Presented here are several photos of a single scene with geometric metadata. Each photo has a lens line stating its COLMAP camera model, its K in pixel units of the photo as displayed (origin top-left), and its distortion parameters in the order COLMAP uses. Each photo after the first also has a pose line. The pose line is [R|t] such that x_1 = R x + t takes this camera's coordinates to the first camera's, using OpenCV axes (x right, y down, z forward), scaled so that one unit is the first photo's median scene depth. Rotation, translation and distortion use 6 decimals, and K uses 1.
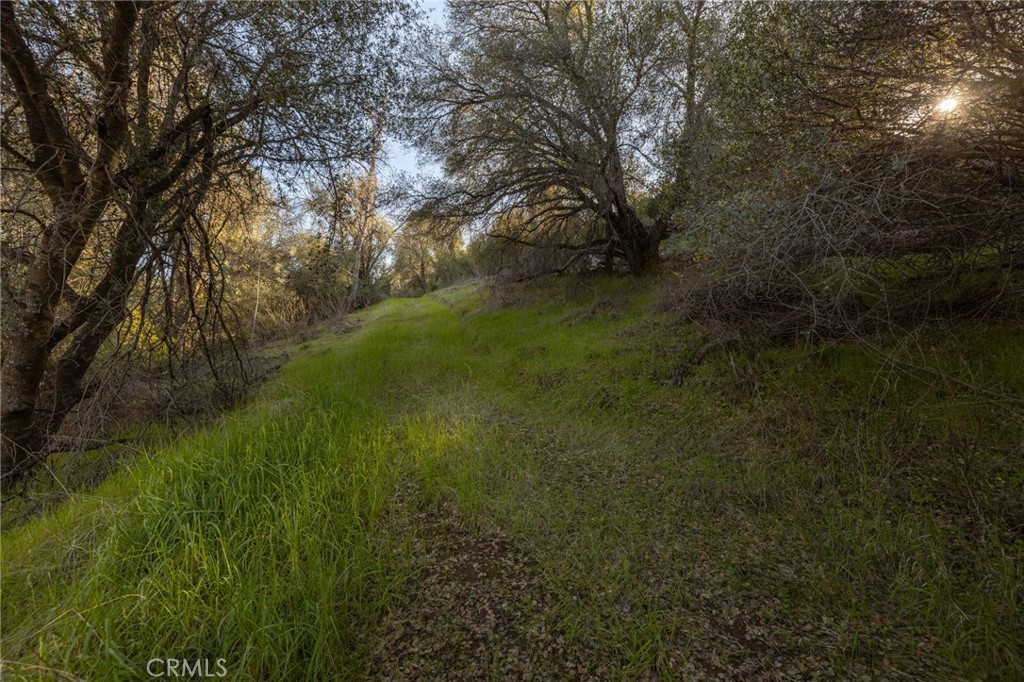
lens RADIAL K [[427.6, 0, 509.0], [0, 427.6, 340.1], [0, 0, 1]] dist [-0.003487, 0.000306]
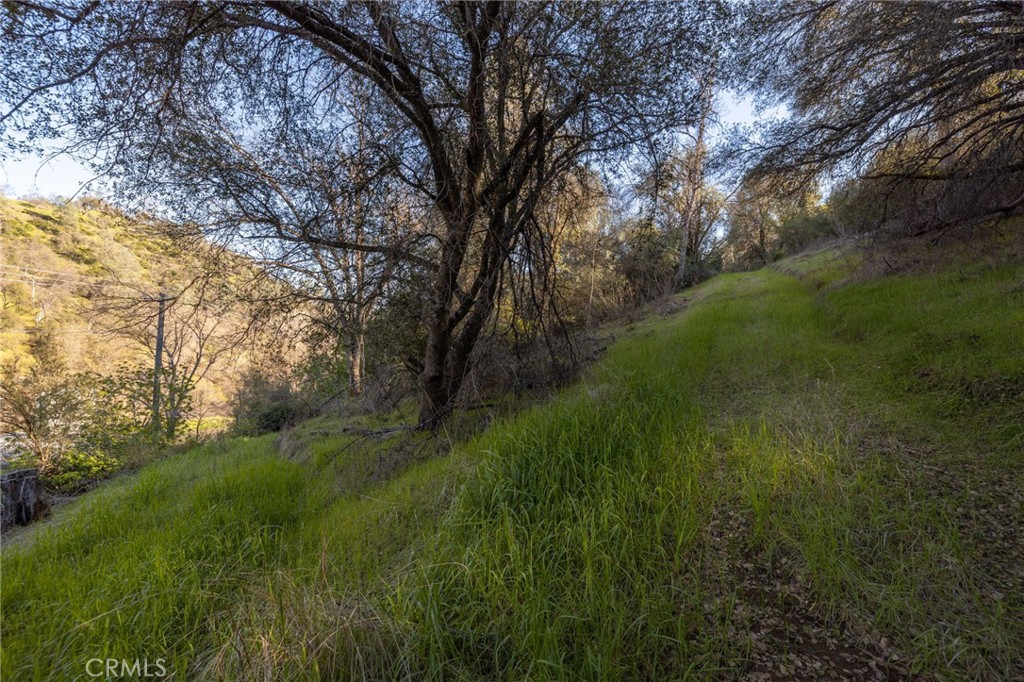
lens RADIAL K [[427.6, 0, 512.4], [0, 427.6, 339.9], [0, 0, 1]] dist [-0.003487, 0.000306]
pose [[0.746898, 0.019139, -0.664663, -0.005316], [0.012593, 0.998999, 0.042916, -0.005584], [0.664819, -0.040424, 0.745910, 0.044204]]
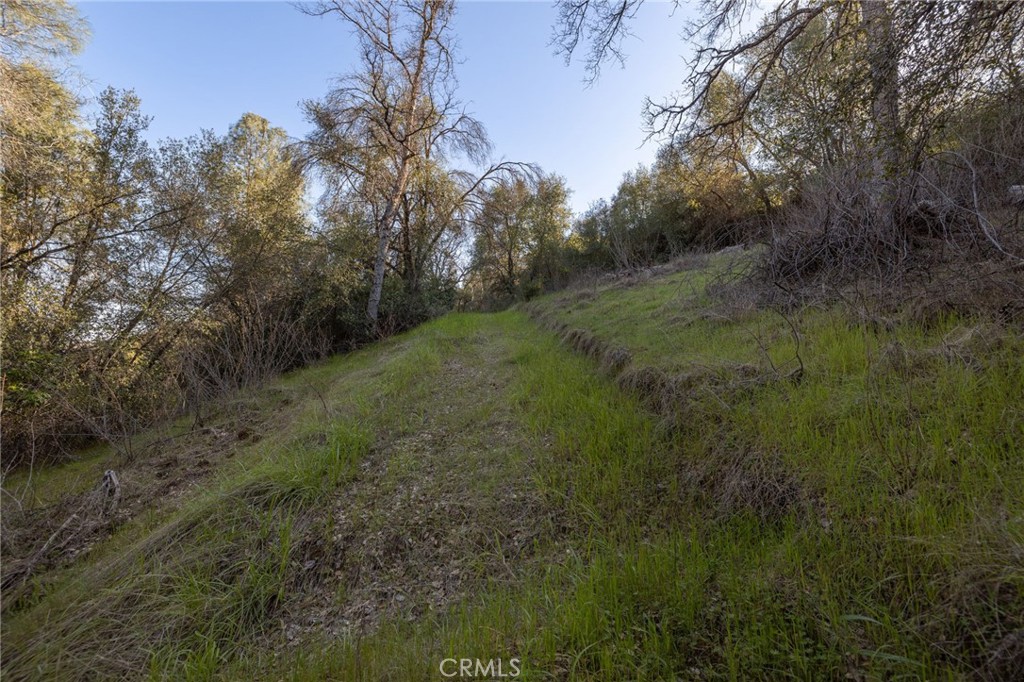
lens RADIAL K [[427.6, 0, 513.0], [0, 427.6, 340.5], [0, 0, 1]] dist [-0.003487, 0.000306]
pose [[0.981367, 0.018351, -0.191265, -0.208505], [-0.019934, 0.999781, -0.006358, -0.133730], [0.191107, 0.010052, 0.981518, 1.064836]]
